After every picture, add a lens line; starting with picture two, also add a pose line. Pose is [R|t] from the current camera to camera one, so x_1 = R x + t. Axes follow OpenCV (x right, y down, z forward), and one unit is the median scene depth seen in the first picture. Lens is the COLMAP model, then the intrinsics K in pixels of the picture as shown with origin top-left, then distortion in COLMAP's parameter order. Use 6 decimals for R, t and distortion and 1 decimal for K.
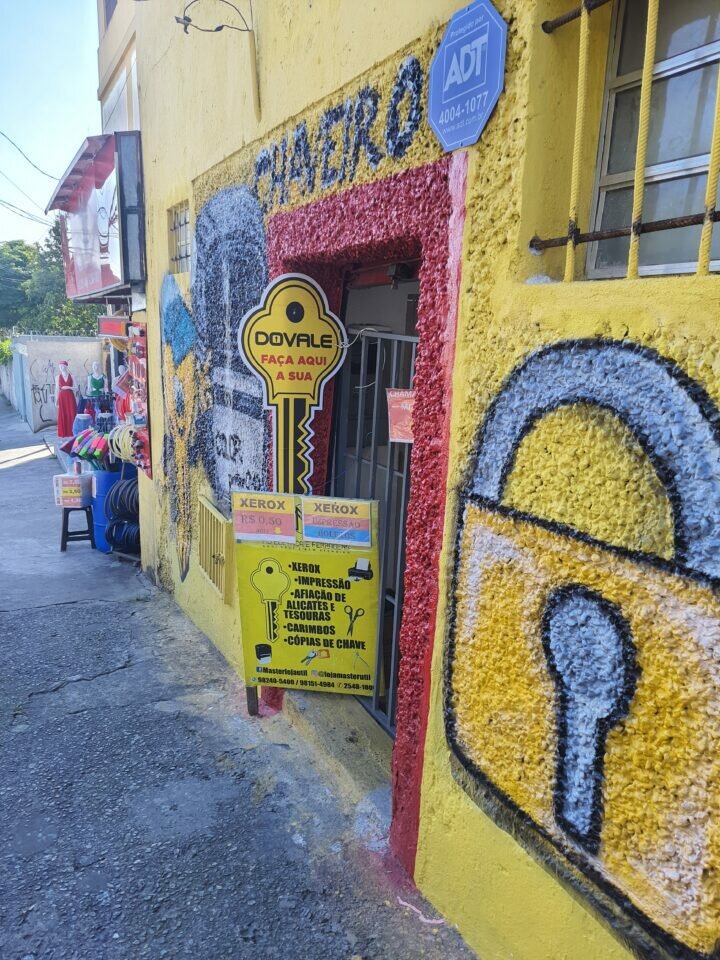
lens RADIAL K [[638.0, 0, 356.5], [0, 638.0, 476.3], [0, 0, 1]] dist [0.055324, -0.045963]
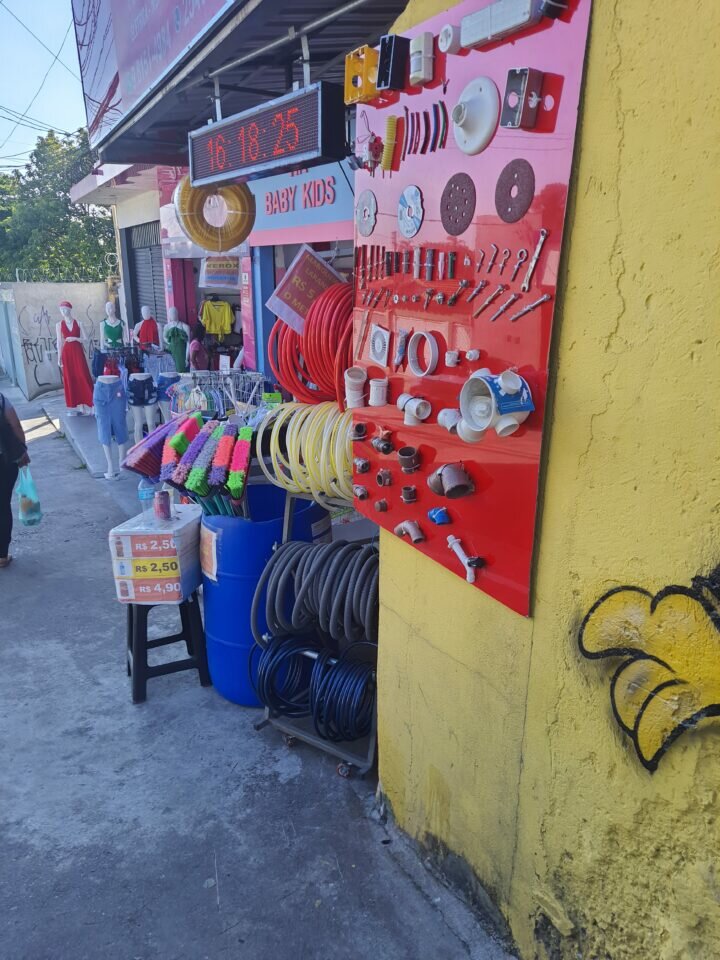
lens RADIAL K [[638.0, 0, 353.1], [0, 638.0, 469.9], [0, 0, 1]] dist [0.055324, -0.045963]
pose [[0.999593, -0.028248, 0.004055, -1.094577], [0.027940, 0.997656, 0.062464, -0.208869], [-0.005810, -0.062325, 0.998039, 2.054526]]
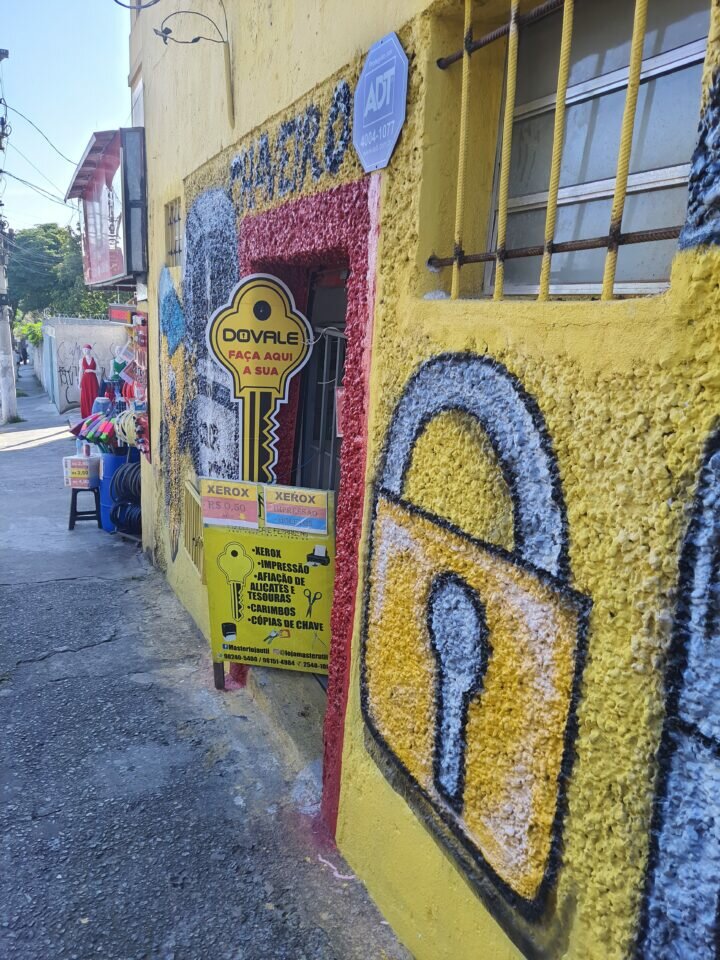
lens RADIAL K [[638.0, 0, 363.4], [0, 638.0, 474.2], [0, 0, 1]] dist [0.055324, -0.045963]
pose [[0.999092, 0.028816, -0.031371, 0.163186], [-0.028345, 0.999480, 0.015360, -0.010489], [0.031797, -0.014457, 0.999390, -0.081095]]
